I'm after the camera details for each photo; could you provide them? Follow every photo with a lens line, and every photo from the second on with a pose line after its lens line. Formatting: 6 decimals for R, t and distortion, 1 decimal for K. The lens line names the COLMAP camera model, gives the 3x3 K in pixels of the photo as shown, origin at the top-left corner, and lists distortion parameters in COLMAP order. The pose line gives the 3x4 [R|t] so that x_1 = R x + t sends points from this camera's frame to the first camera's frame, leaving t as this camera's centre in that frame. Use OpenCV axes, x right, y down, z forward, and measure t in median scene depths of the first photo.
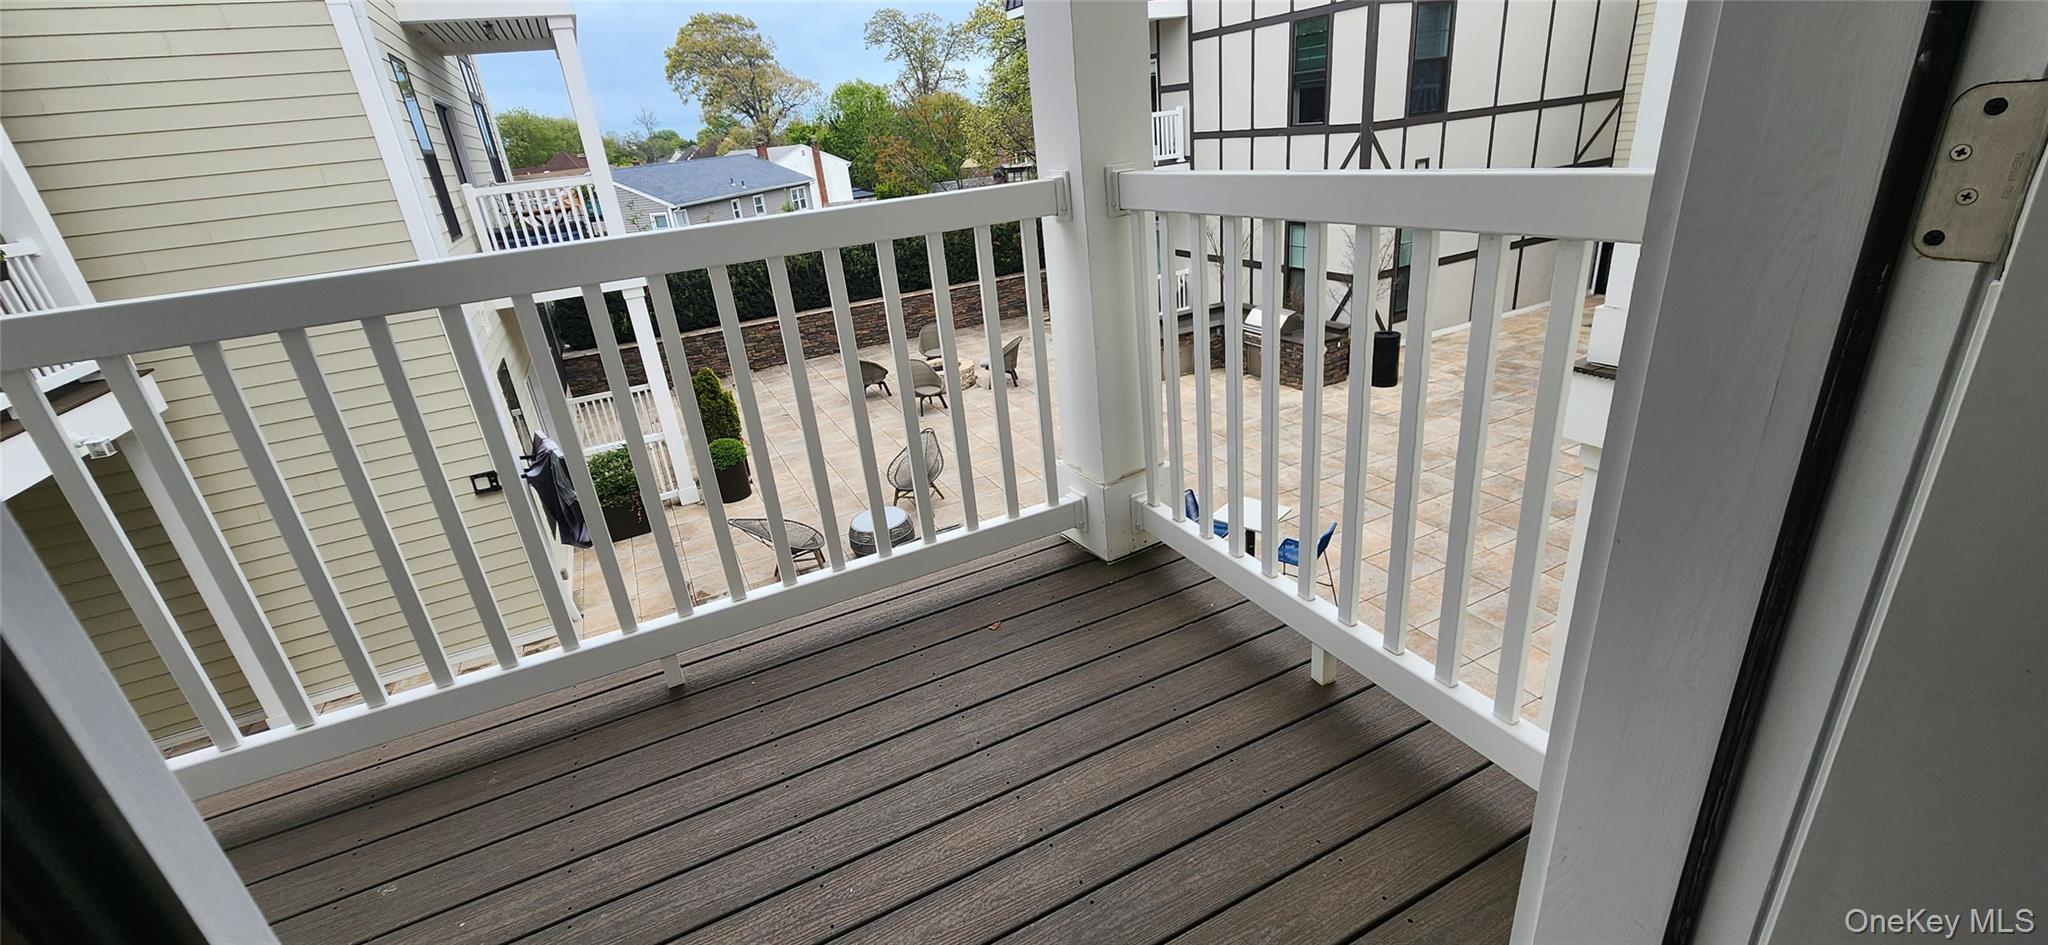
lens RADIAL K [[836.6, 0, 1026.9], [0, 836.6, 473.5], [0, 0, 1]] dist [0.002402, -0.000767]
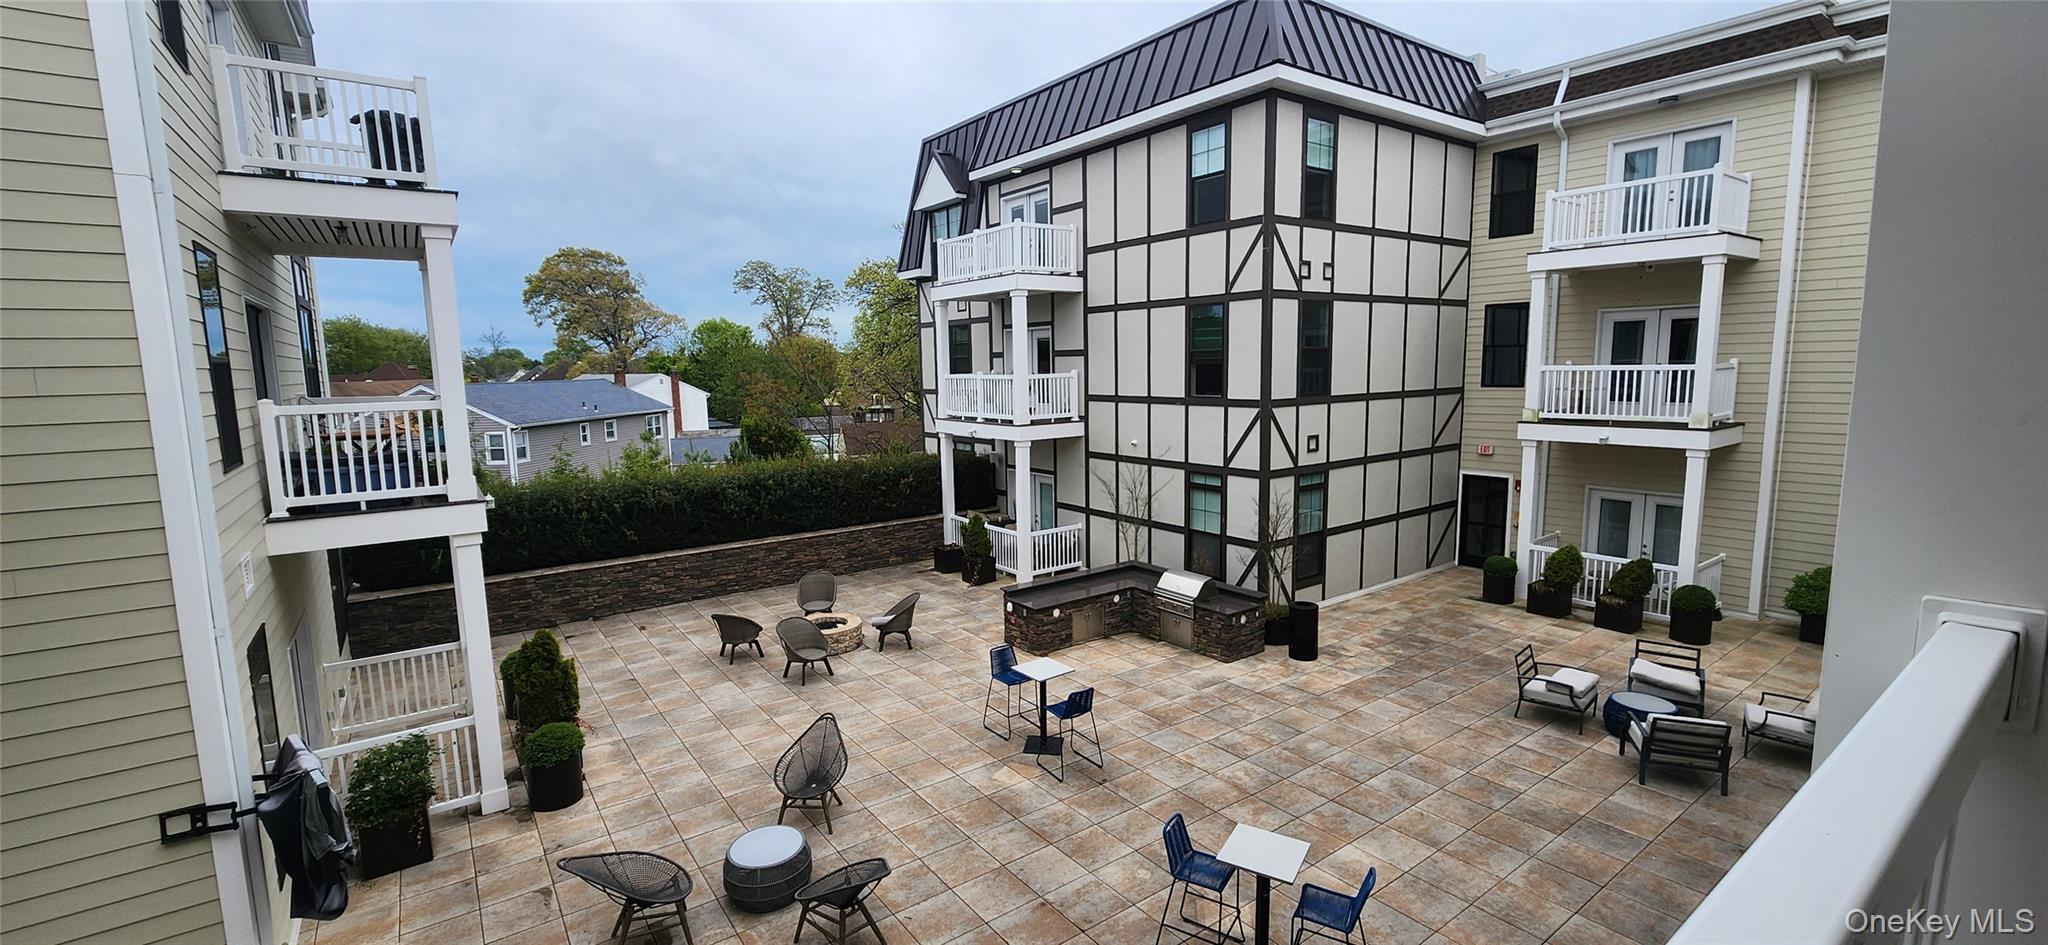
lens RADIAL K [[836.6, 0, 1018.9], [0, 836.6, 474.9], [0, 0, 1]] dist [0.002402, -0.000767]
pose [[0.984294, 0.053924, 0.168099, -0.058549], [-0.005868, 0.961674, -0.274131, -0.038407], [-0.176439, 0.268839, 0.946887, 0.086119]]
